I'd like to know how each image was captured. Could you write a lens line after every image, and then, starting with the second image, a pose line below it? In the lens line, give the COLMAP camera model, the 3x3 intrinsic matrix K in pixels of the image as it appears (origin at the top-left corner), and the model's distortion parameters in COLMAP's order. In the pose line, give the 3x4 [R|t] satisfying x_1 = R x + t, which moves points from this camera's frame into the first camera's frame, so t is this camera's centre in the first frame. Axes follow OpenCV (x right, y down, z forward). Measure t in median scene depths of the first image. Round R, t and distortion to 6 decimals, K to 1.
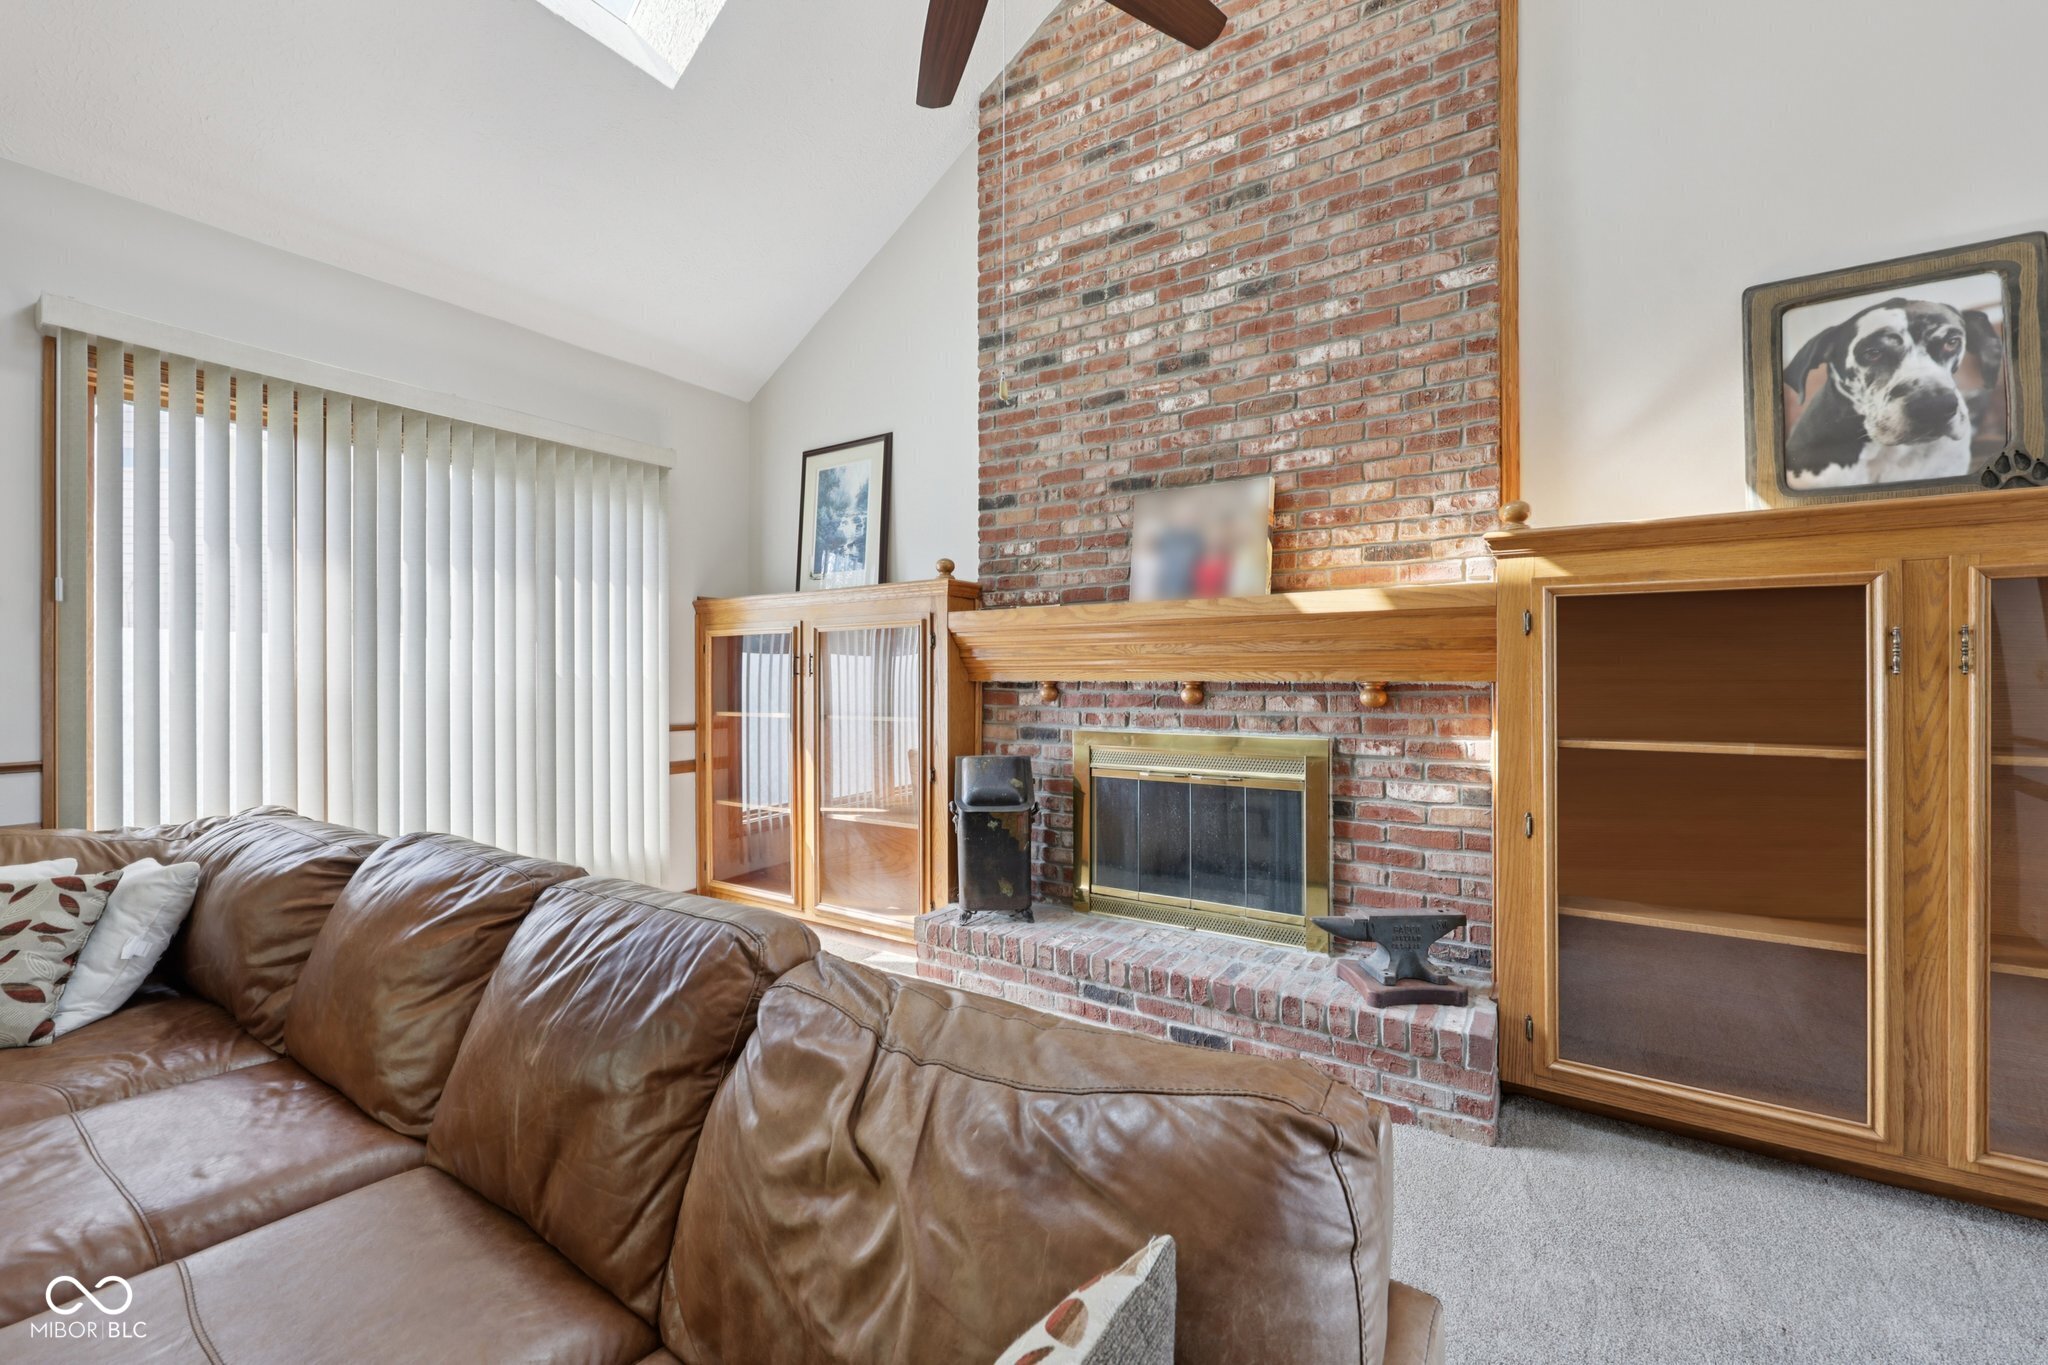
lens RADIAL K [[828.5, 0, 1031.1], [0, 828.5, 671.9], [0, 0, 1]] dist [-0.000593, 0.000030]
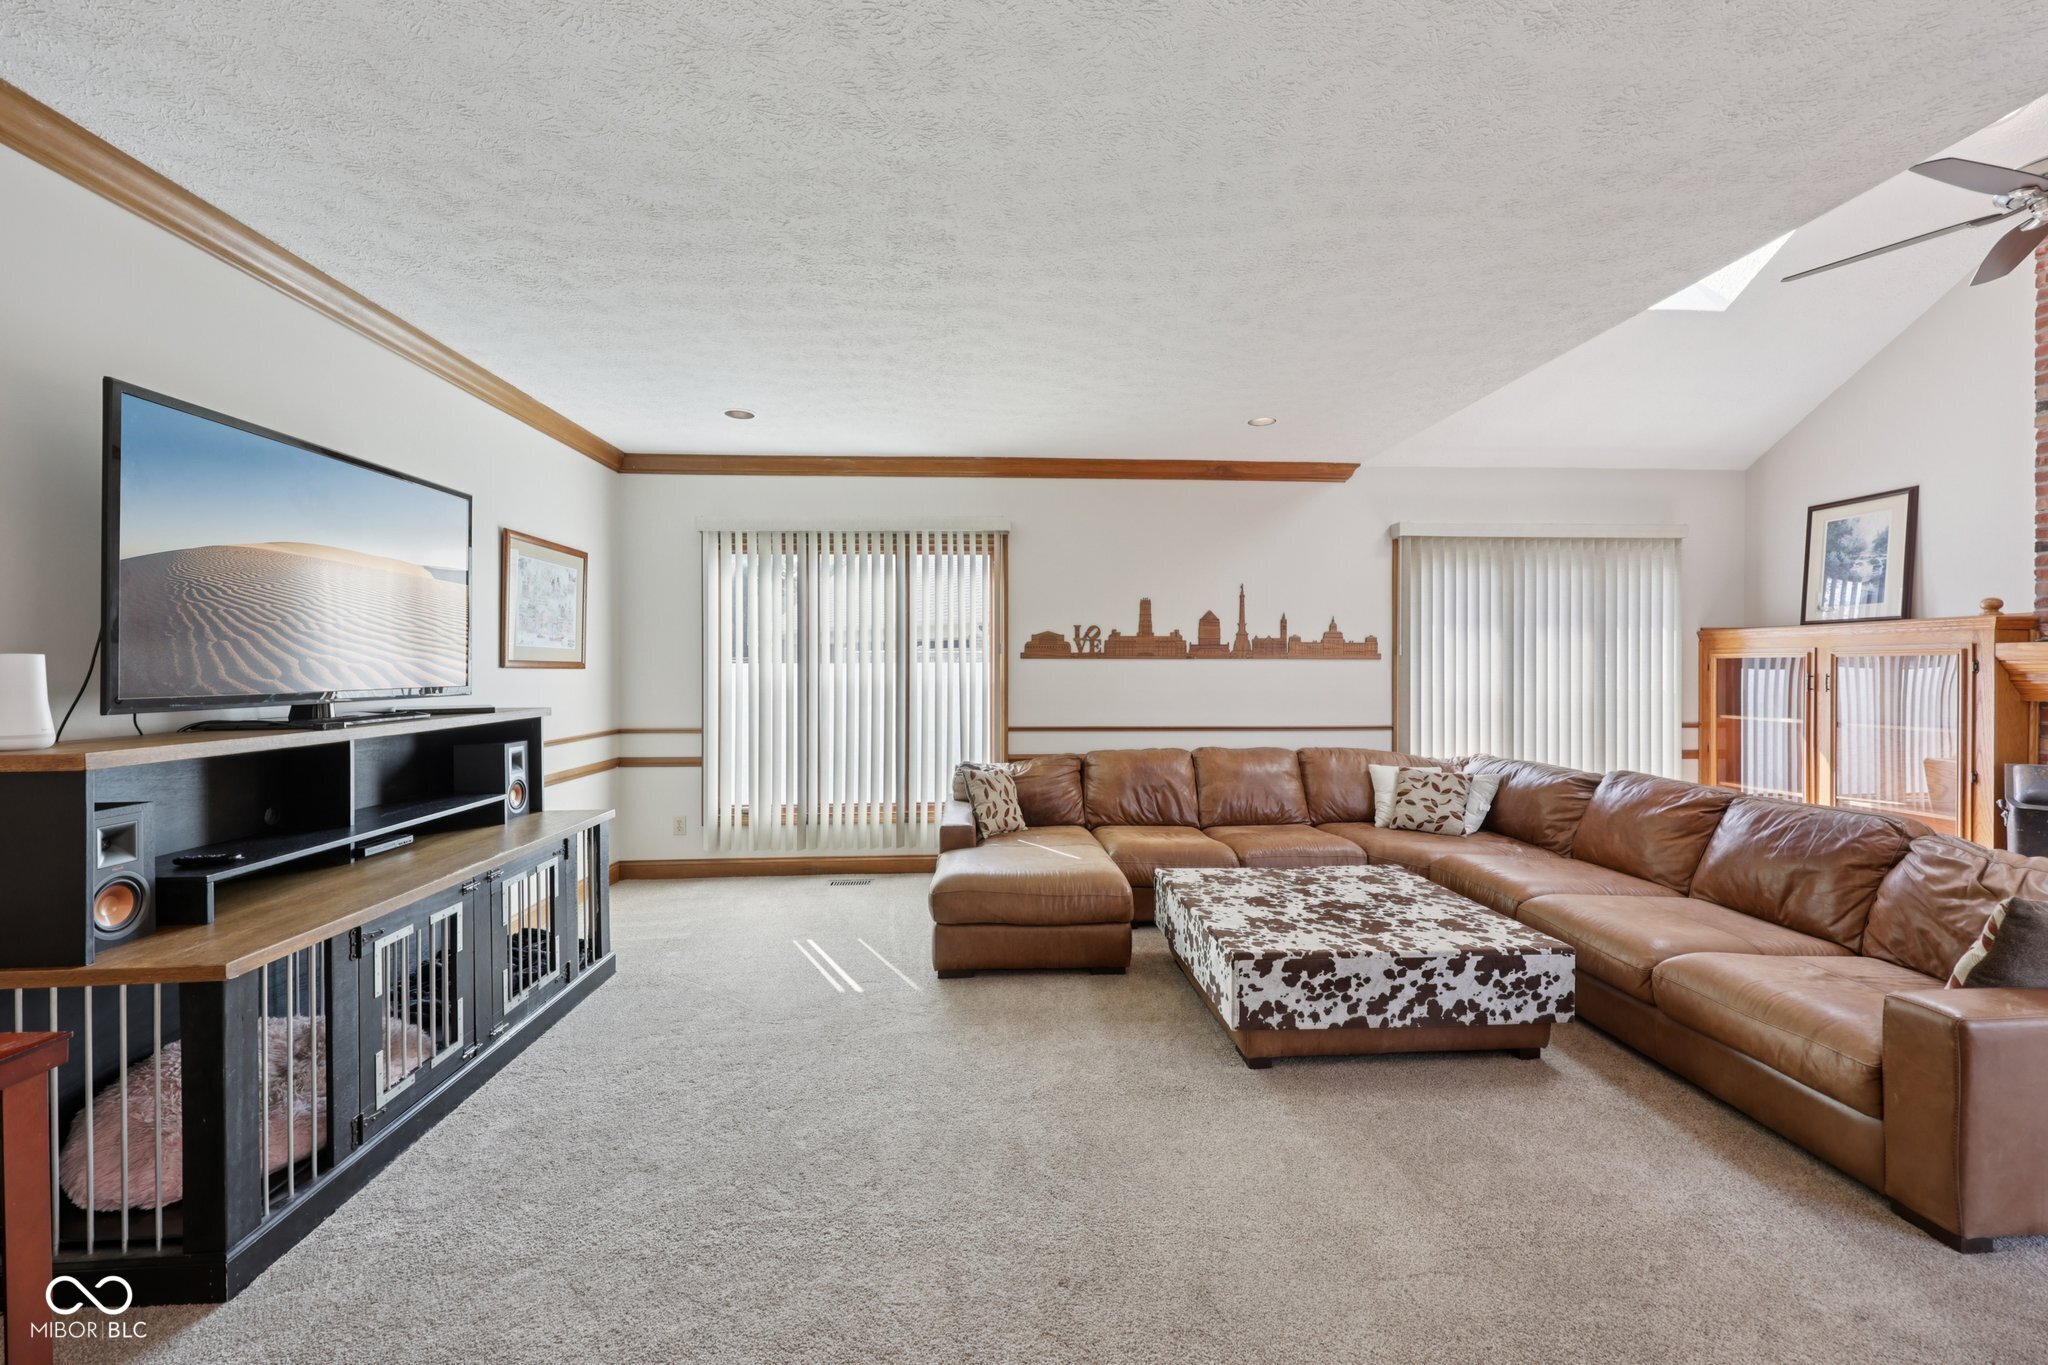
lens RADIAL K [[828.5, 0, 1026.8], [0, 828.5, 670.2], [0, 0, 1]] dist [-0.000593, 0.000030]
pose [[0.596178, 0.005135, -0.802836, 0.031105], [0.004076, 0.999947, 0.009422, -0.057867], [0.802842, -0.008890, 0.596126, -0.974802]]
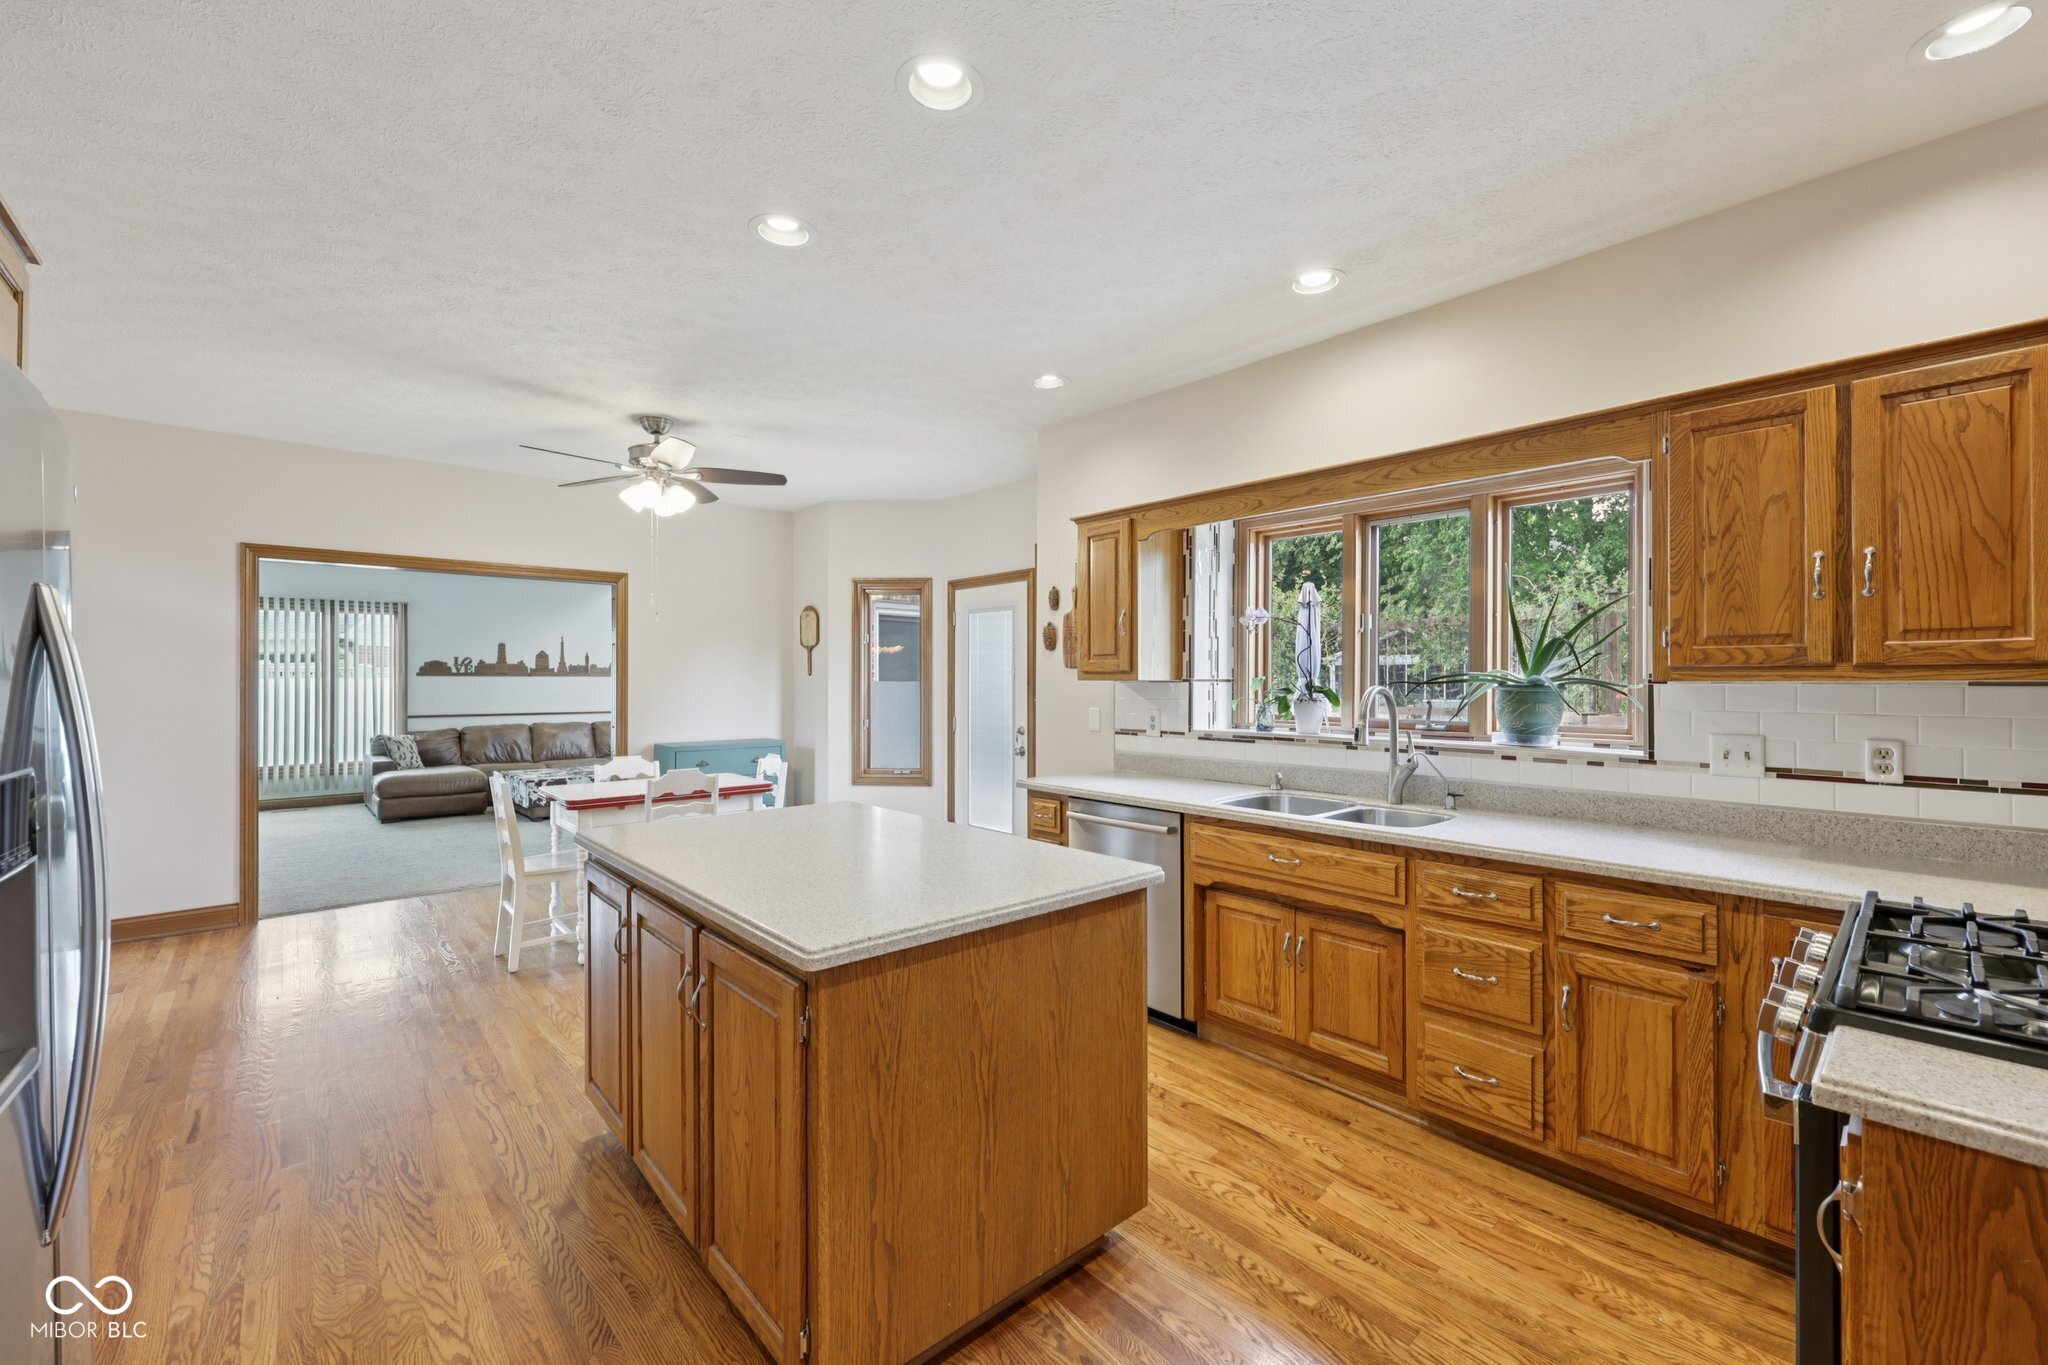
lens RADIAL K [[828.5, 0, 1026.4], [0, 828.5, 679.0], [0, 0, 1]] dist [-0.000593, 0.000030]
pose [[0.965925, -0.001853, -0.258815, 1.656413], [0.002809, 0.999991, 0.003323, -0.058827], [0.258806, -0.003936, 0.965921, -2.377079]]
